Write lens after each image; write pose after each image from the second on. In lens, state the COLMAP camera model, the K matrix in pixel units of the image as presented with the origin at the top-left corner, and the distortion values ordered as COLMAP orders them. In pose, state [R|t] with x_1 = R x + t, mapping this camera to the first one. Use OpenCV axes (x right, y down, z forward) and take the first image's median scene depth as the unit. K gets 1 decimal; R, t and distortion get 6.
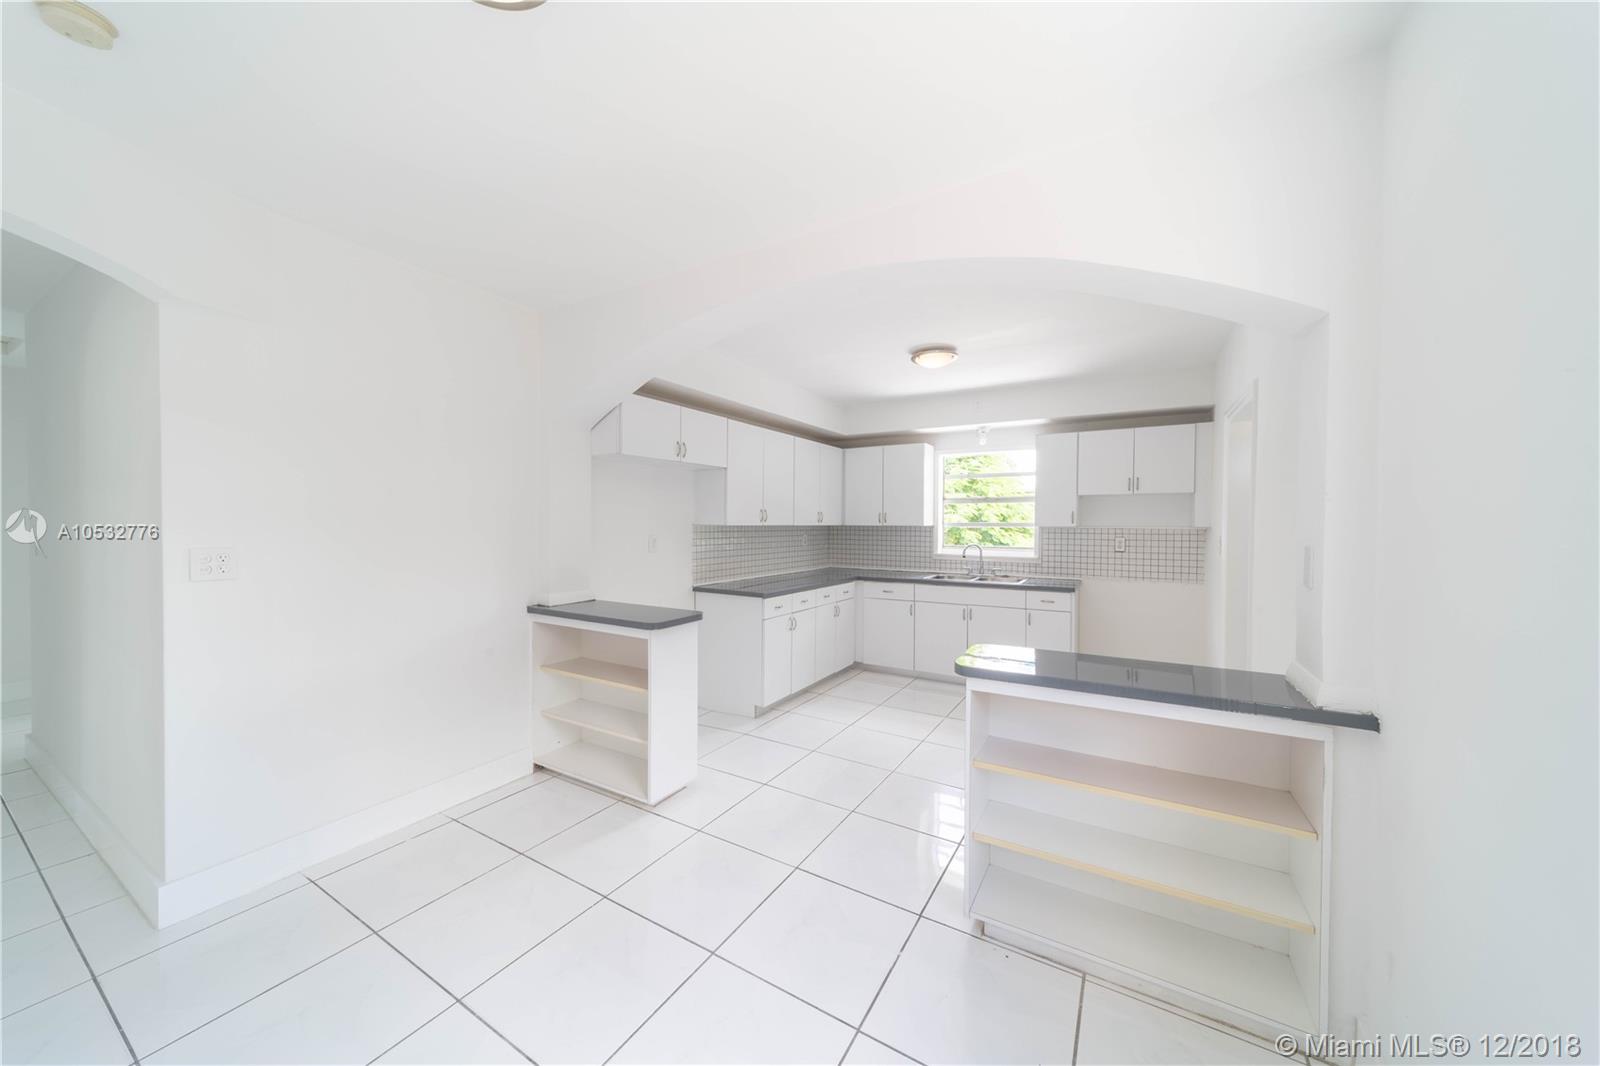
lens RADIAL K [[555.6, 0, 804.4], [0, 555.6, 534.1], [0, 0, 1]] dist [0.001672, -0.000021]
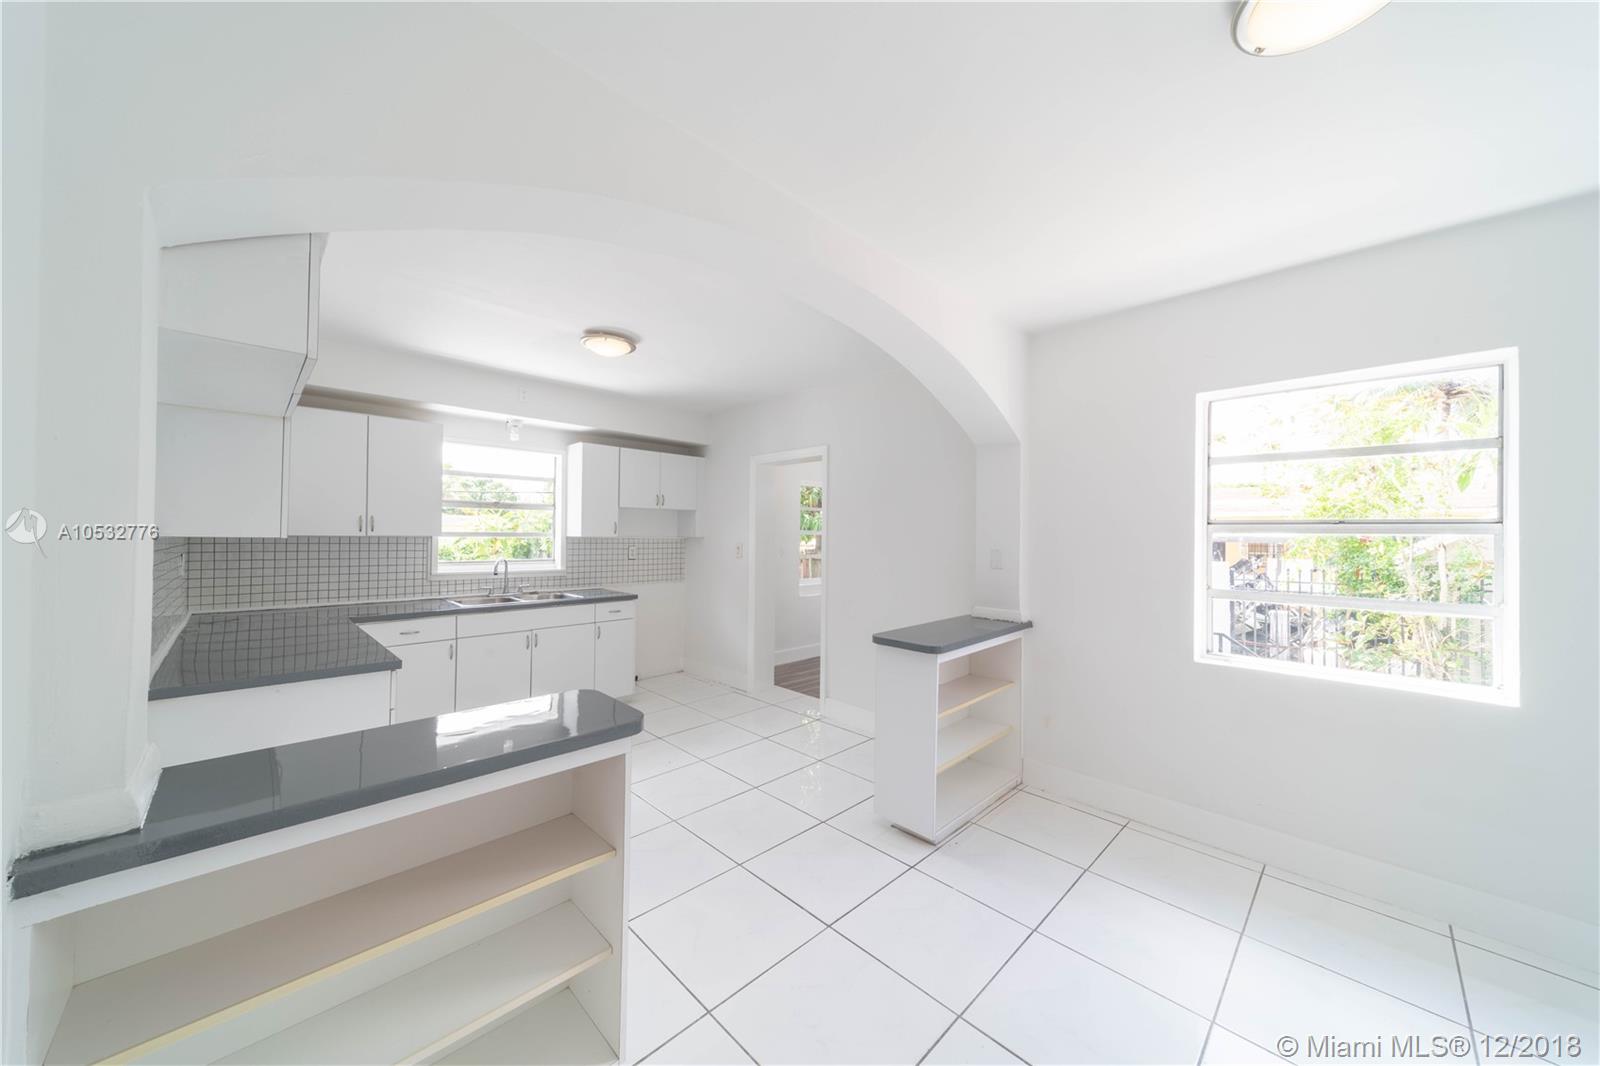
lens RADIAL K [[555.6, 0, 801.6], [0, 555.6, 527.4], [0, 0, 1]] dist [0.001672, -0.000021]
pose [[0.252573, 0.013281, 0.967487, -0.400043], [0.013142, 0.999766, -0.017155, -0.008006], [-0.967489, 0.017047, 0.252339, 0.368677]]
